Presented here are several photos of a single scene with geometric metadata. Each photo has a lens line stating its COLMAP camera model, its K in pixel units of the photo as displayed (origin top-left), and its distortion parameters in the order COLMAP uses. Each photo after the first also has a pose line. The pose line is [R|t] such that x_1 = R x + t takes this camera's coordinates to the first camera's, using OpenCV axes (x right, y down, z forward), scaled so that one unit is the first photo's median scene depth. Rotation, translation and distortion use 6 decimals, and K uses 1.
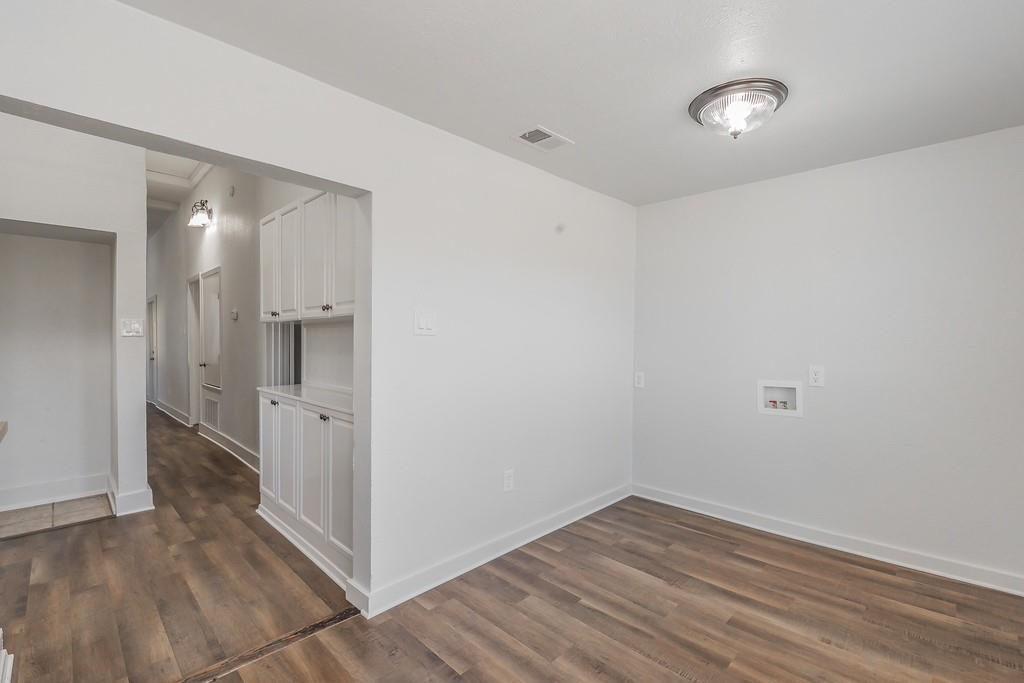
lens RADIAL K [[448.9, 0, 512.0], [0, 448.9, 341.5], [0, 0, 1]] dist [0.004791, 0.000454]
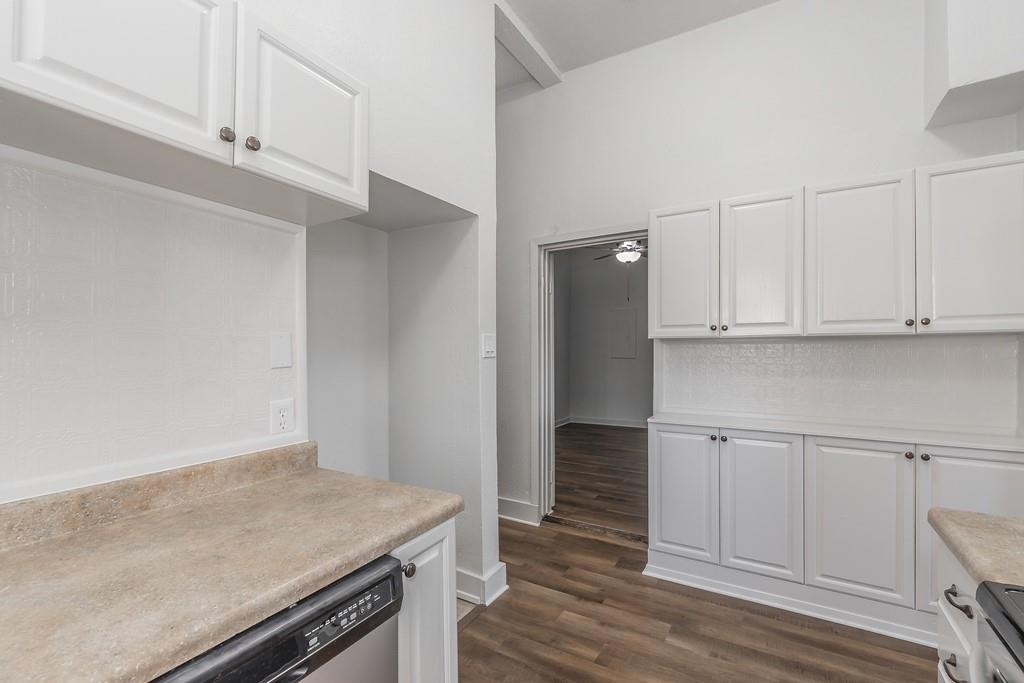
lens RADIAL K [[448.9, 0, 512.0], [0, 448.9, 341.5], [0, 0, 1]] dist [0.004791, 0.000454]
pose [[0.967750, -0.006109, 0.251837, -1.096302], [0.006853, 0.999974, -0.002079, -0.038913], [-0.251818, 0.003738, 0.967768, 0.313356]]
